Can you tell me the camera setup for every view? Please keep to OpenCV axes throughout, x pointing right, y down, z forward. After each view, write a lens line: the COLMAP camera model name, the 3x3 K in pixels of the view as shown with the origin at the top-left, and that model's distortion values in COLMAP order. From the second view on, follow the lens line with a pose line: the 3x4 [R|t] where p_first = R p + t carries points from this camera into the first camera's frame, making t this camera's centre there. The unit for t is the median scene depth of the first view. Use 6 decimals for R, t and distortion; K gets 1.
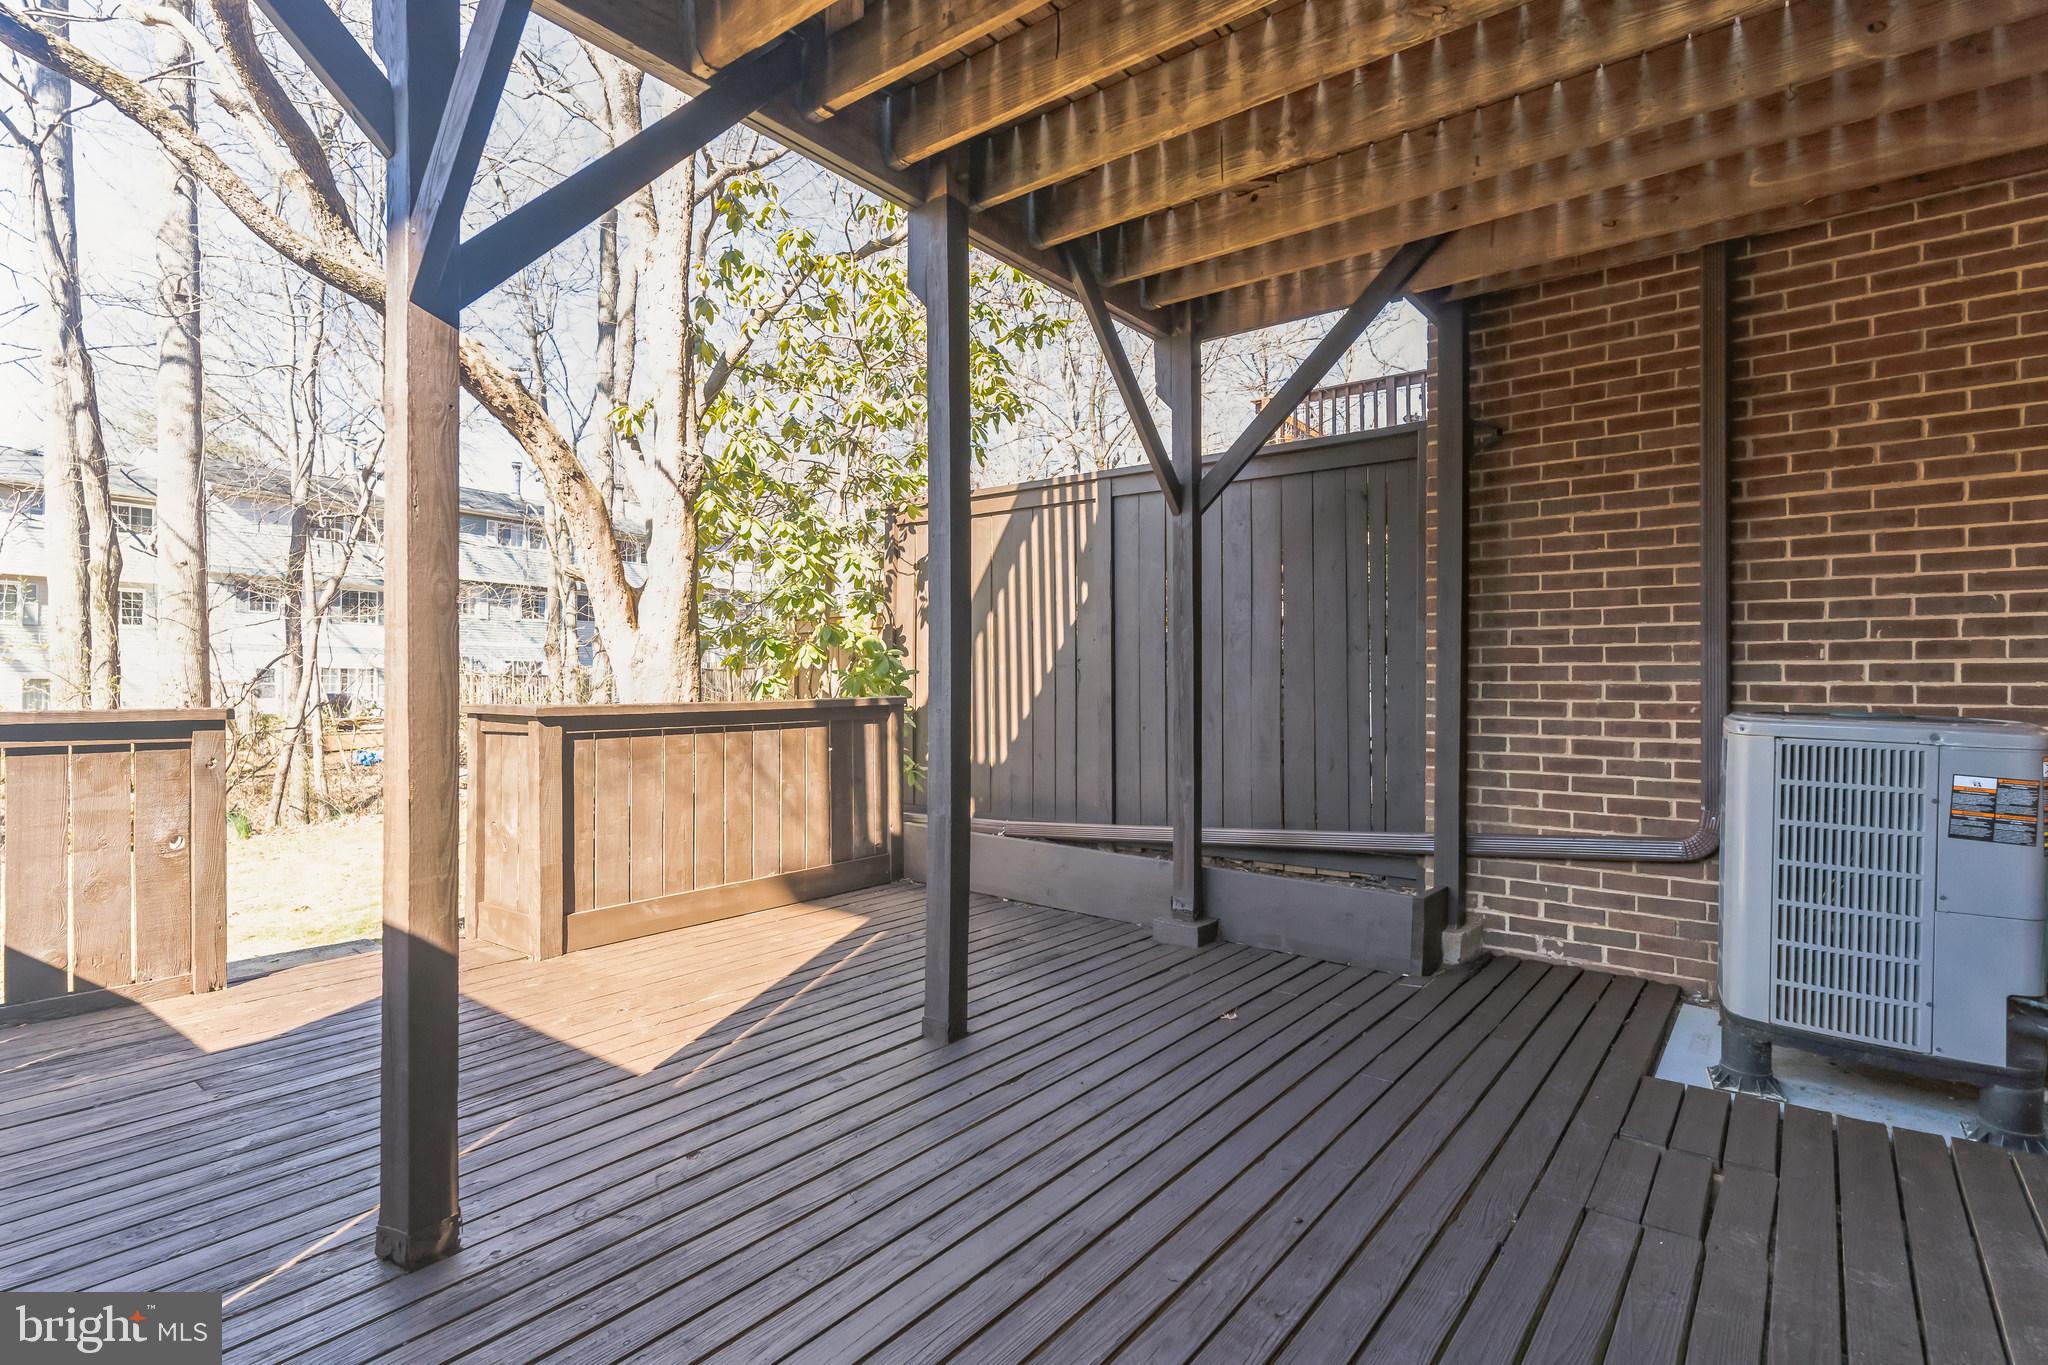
lens RADIAL K [[991.1, 0, 1008.4], [0, 991.1, 677.5], [0, 0, 1]] dist [-0.000283, 0.000306]
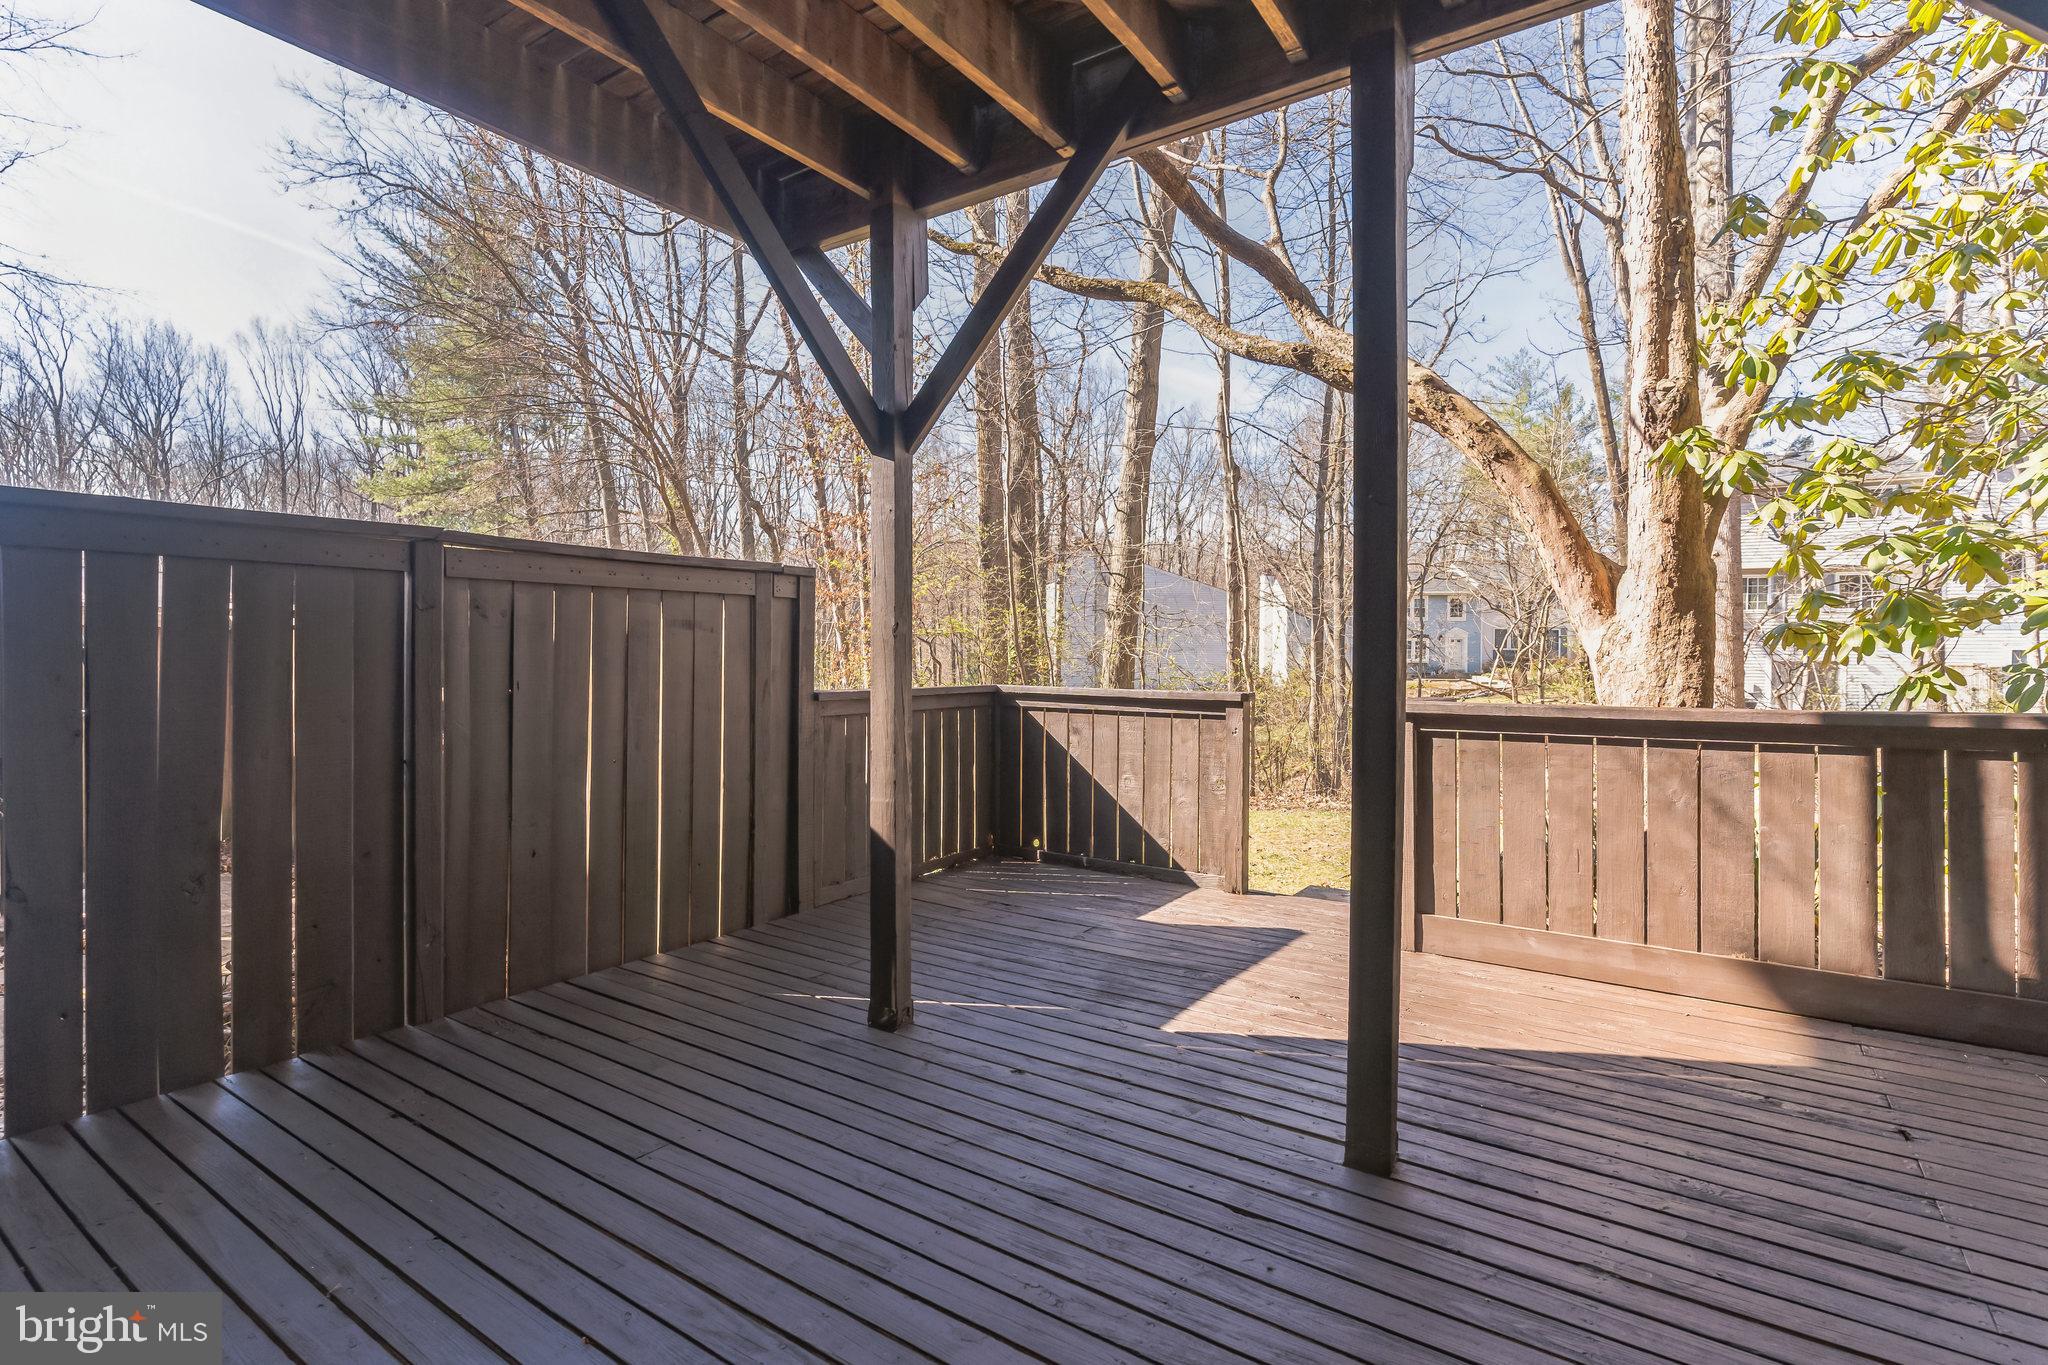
lens RADIAL K [[991.1, 0, 1008.0], [0, 991.1, 679.4], [0, 0, 1]] dist [-0.000283, 0.000306]
pose [[0.067030, 0.021947, -0.997510, 0.692989], [0.000013, 0.999758, 0.021998, -0.022299], [0.997751, -0.001488, 0.067014, 0.706917]]
